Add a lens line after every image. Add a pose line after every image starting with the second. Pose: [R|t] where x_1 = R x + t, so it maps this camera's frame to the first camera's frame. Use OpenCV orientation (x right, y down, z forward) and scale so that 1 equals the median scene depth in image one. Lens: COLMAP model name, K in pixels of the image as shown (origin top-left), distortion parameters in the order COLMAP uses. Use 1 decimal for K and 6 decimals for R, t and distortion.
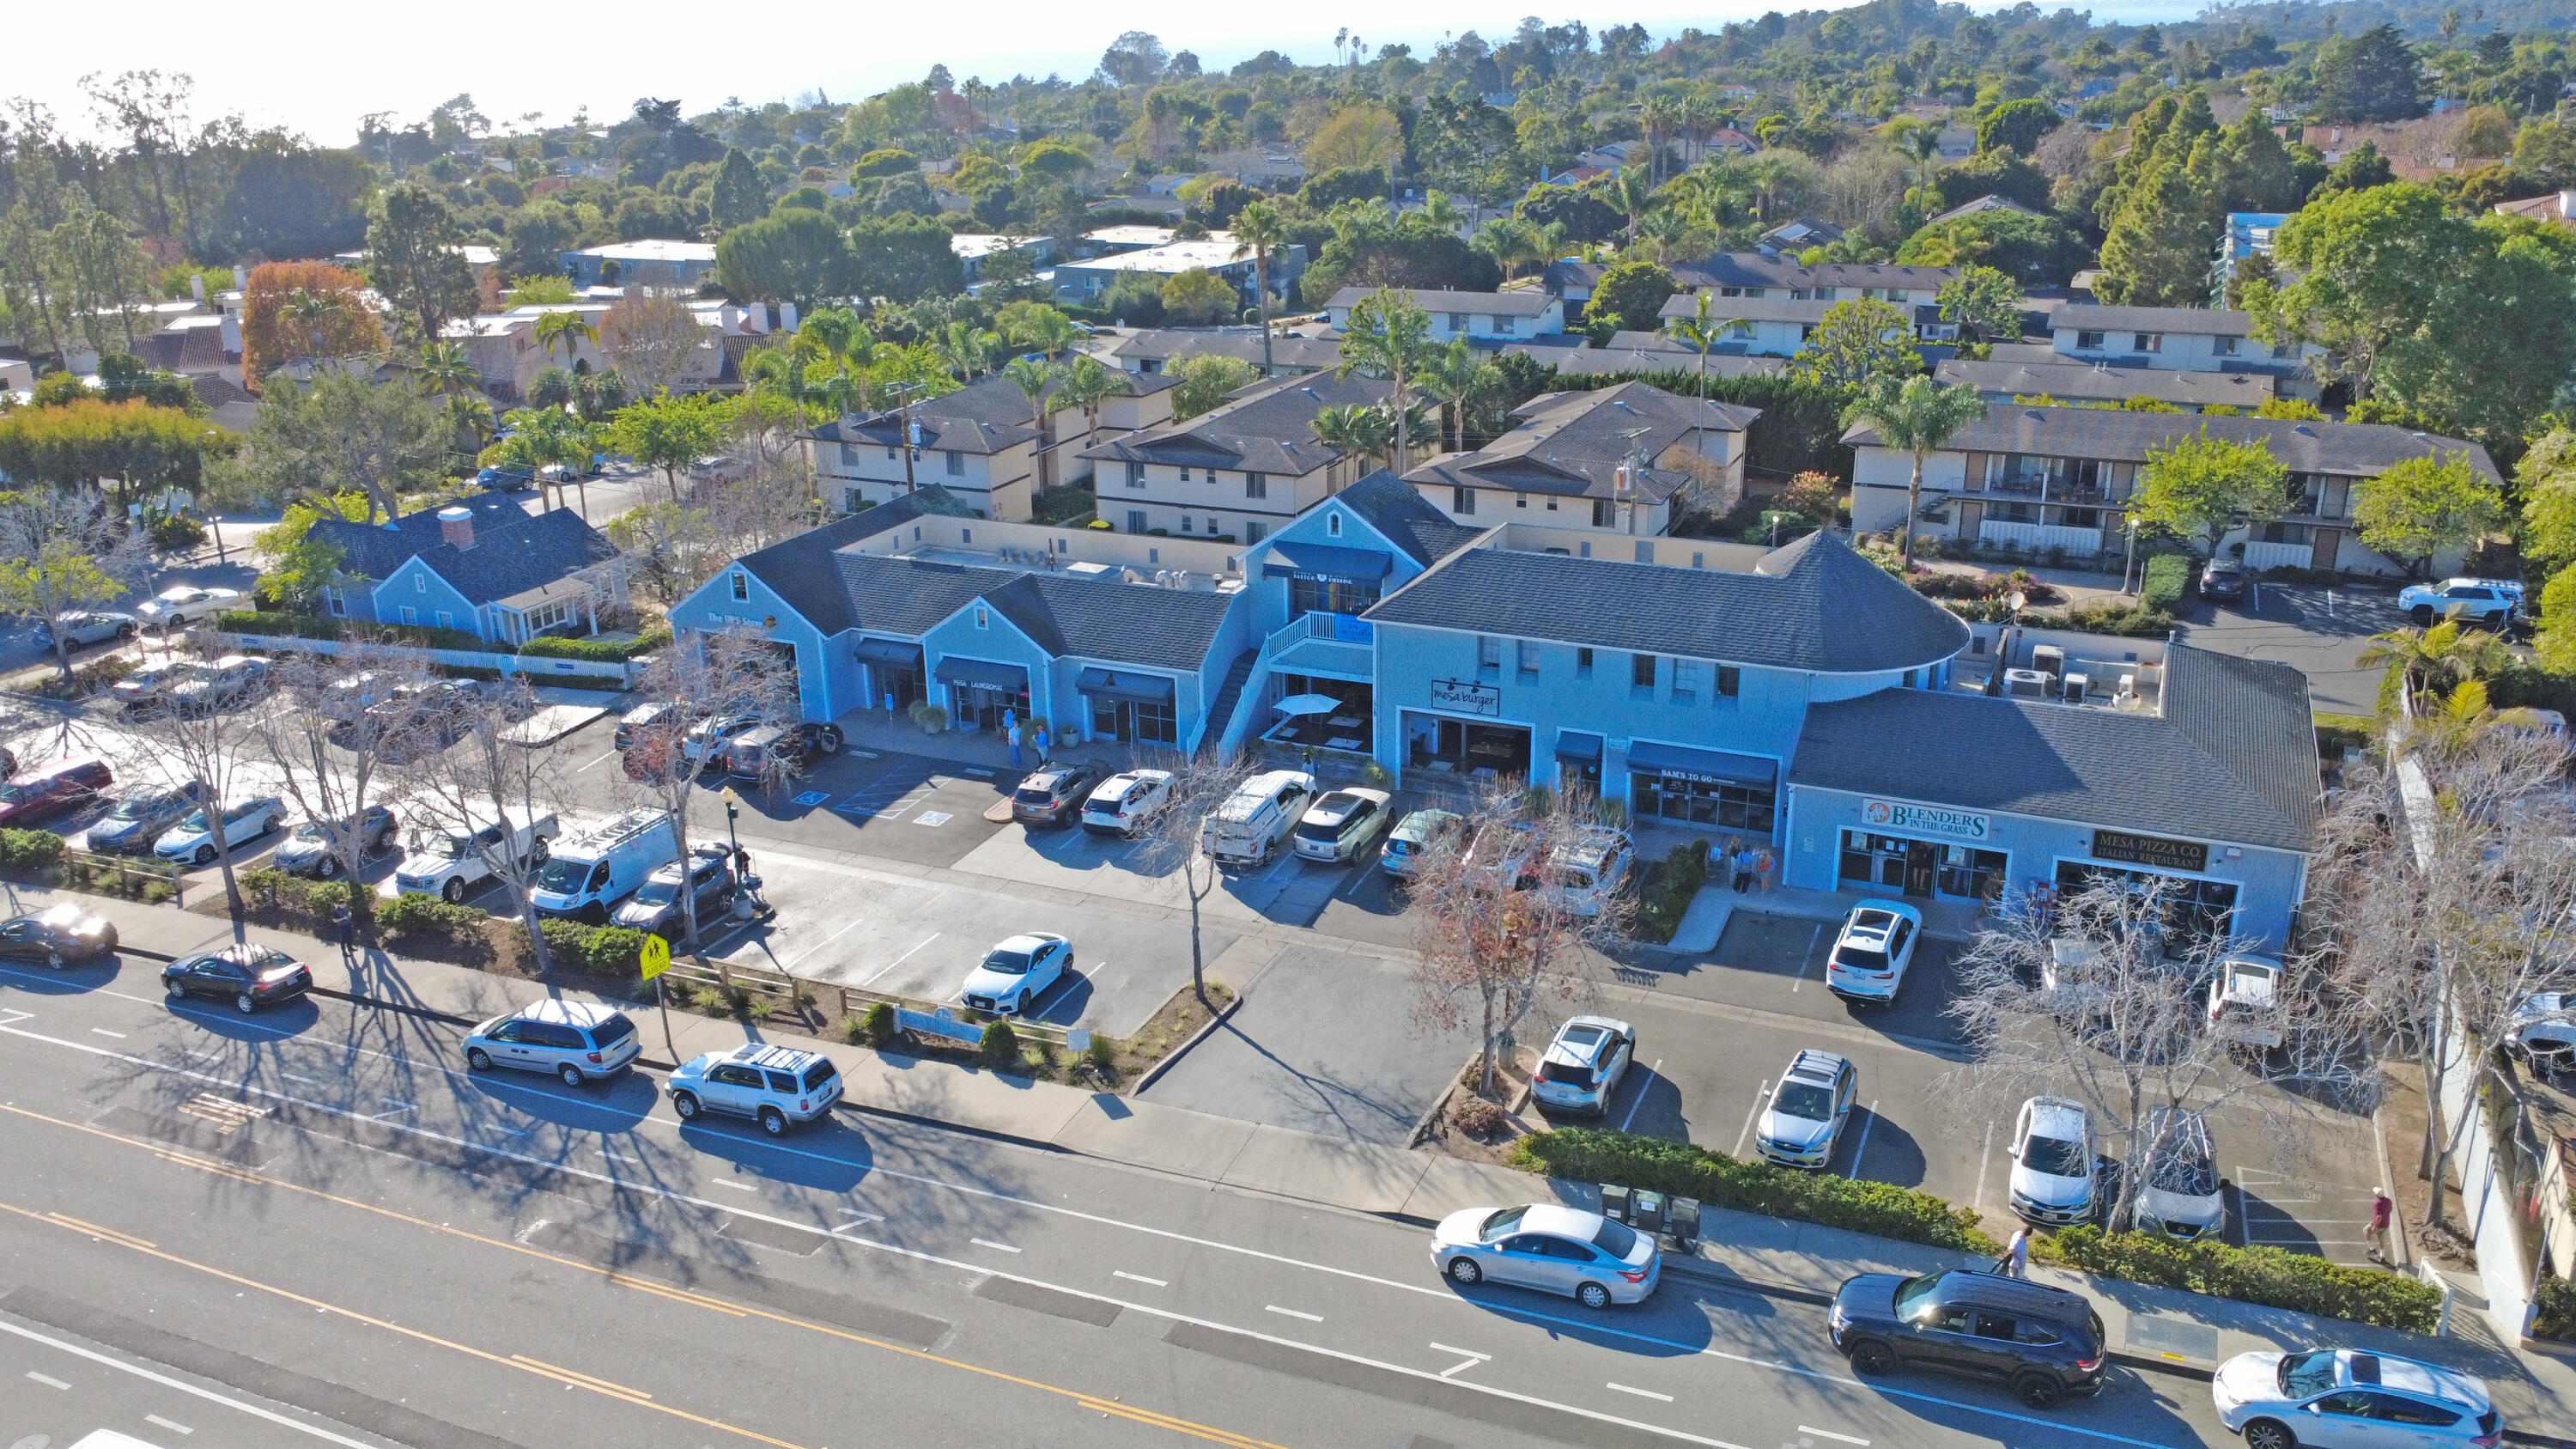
lens RADIAL K [[1837.3, 0, 1288.0], [0, 1837.3, 724.5], [0, 0, 1]] dist [0.012018, 0.001295]
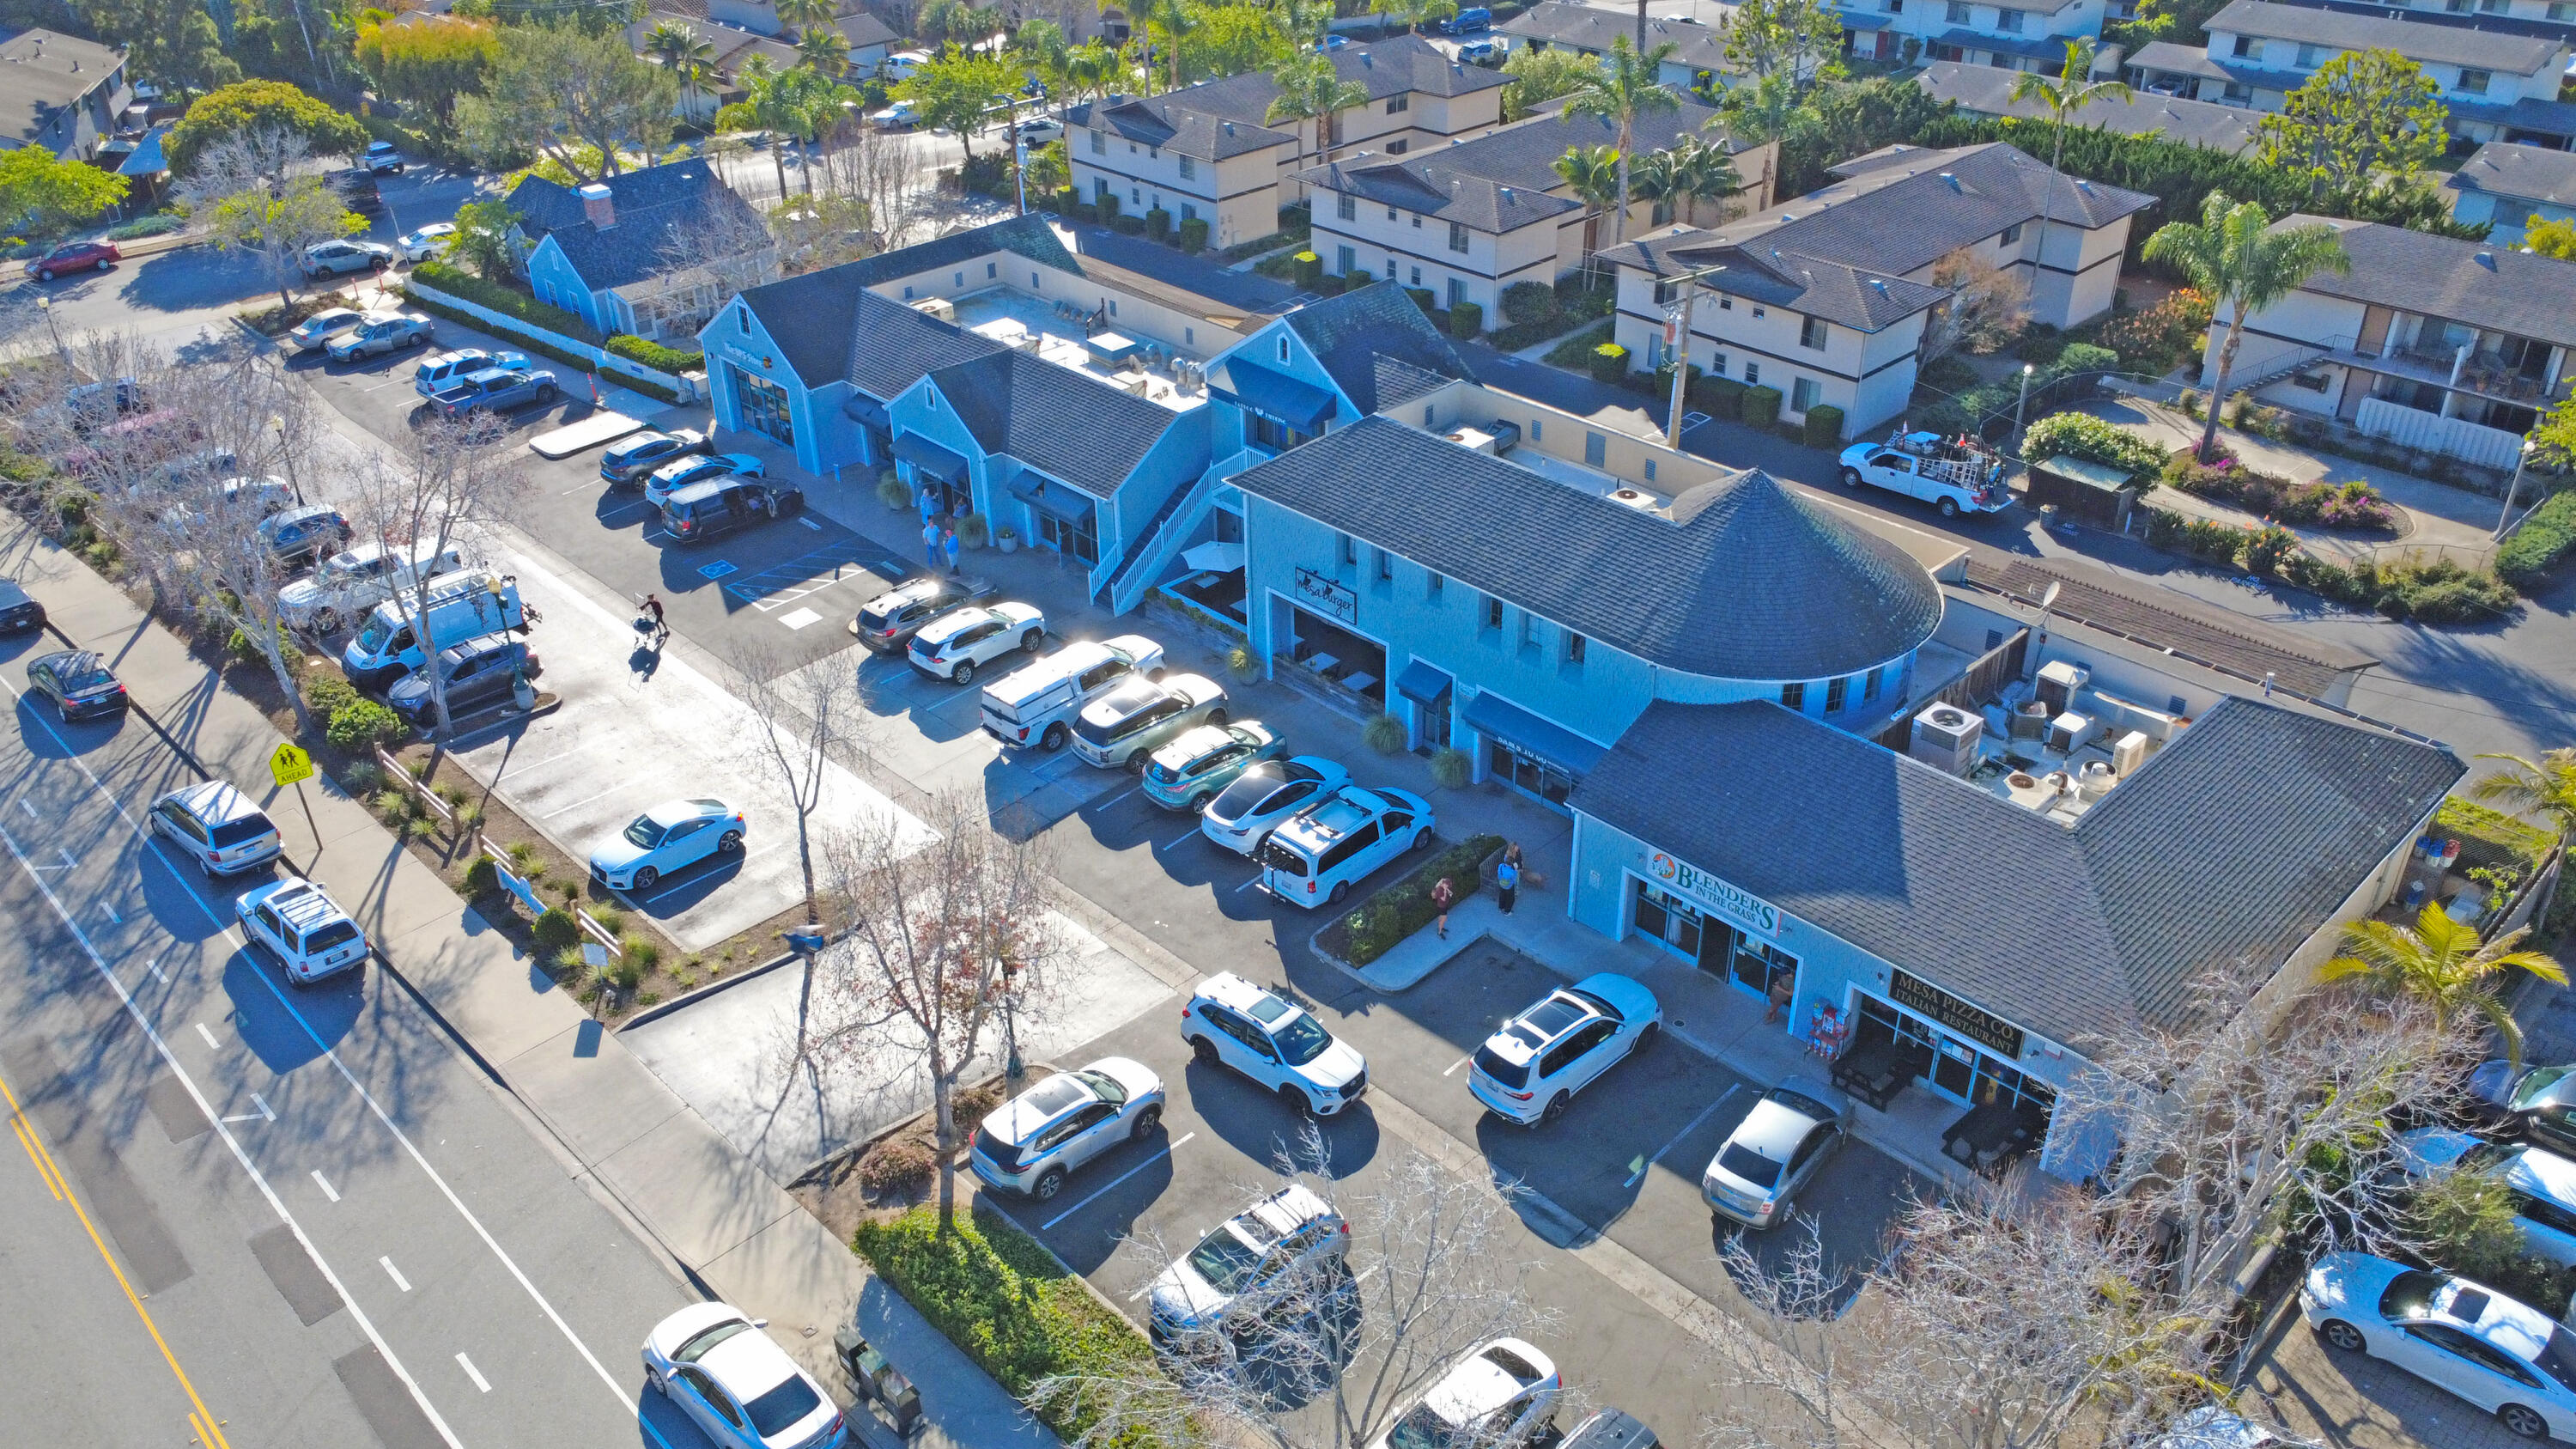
lens RADIAL K [[1837.3, 0, 1288.0], [0, 1837.3, 724.5], [0, 0, 1]] dist [0.012018, 0.001295]
pose [[0.933966, 0.194745, -0.299635, 0.328073], [-0.131728, 0.967036, 0.217919, -0.132284], [0.332196, -0.164059, 0.928833, 0.195678]]
